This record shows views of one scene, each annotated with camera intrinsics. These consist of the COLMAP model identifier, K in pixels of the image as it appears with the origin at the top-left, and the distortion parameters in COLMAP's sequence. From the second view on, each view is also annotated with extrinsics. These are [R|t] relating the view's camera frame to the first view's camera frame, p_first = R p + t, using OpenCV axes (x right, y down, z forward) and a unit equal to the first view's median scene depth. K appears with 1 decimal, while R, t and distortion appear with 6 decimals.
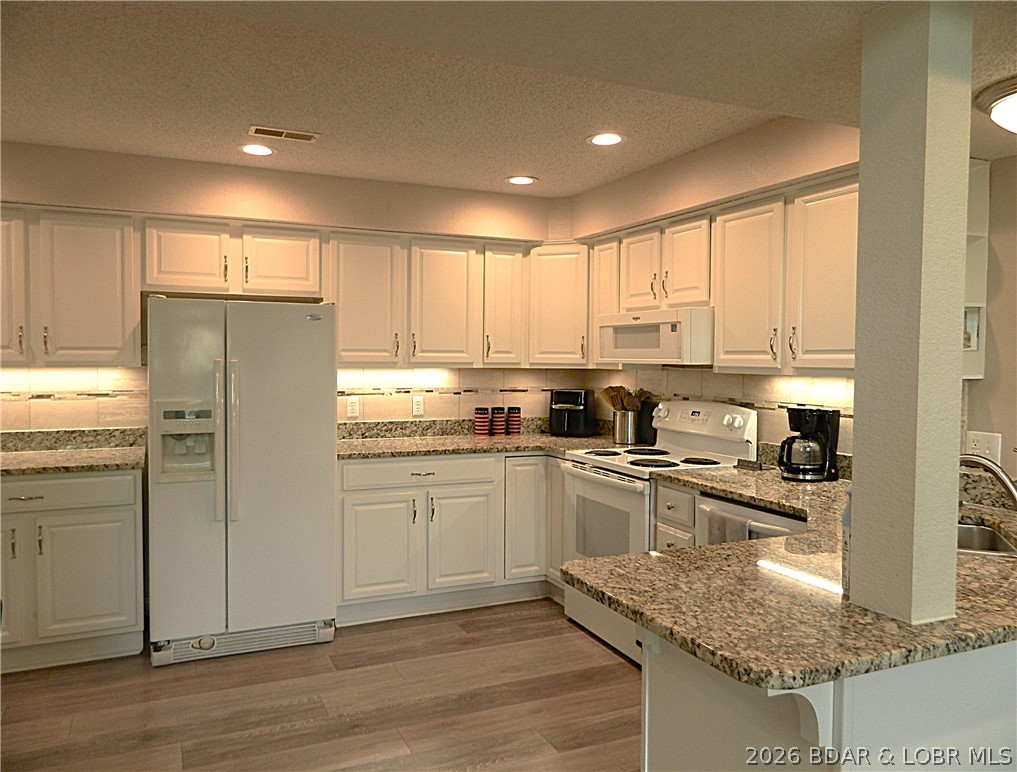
lens RADIAL K [[765.5, 0, 504.5], [0, 765.5, 379.5], [0, 0, 1]] dist [0.000677, 0.001745]
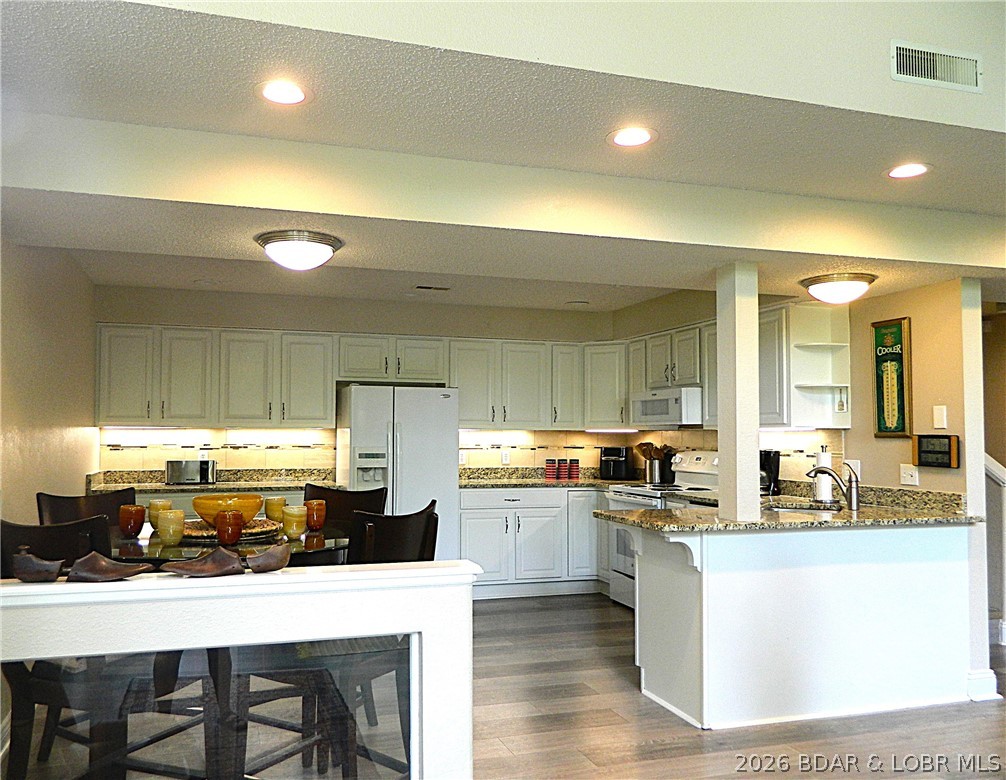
lens RADIAL K [[839.9, 0, 479.2], [0, 839.9, 393.7], [0, 0, 1]] dist [-0.003051, -0.004026]
pose [[0.994554, -0.009616, -0.103778, 0.000799], [0.001083, 0.996635, -0.081966, 0.050407], [0.104217, 0.081407, 0.991217, -0.635762]]
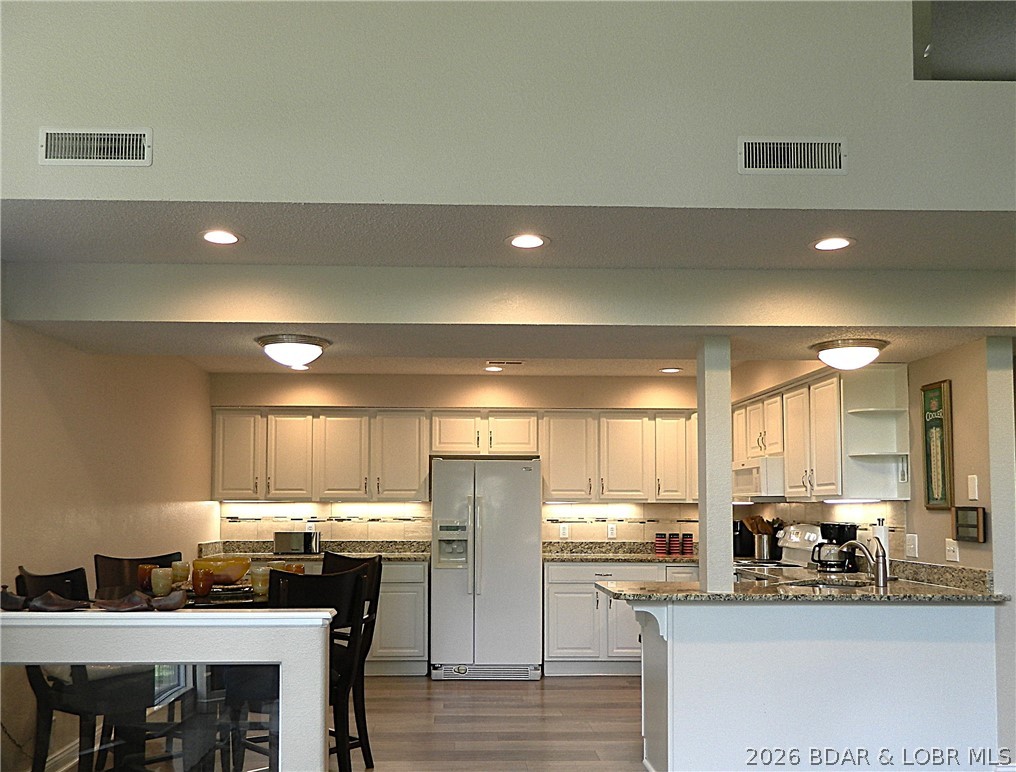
lens RADIAL K [[968.2, 0, 503.3], [0, 968.2, 440.5], [0, 0, 1]] dist [-0.007393, 0.001072]
pose [[0.929971, -0.031524, -0.366278, 0.393152], [-0.006589, 0.994728, -0.102341, 0.058669], [0.367574, 0.097587, 0.924860, -0.783272]]
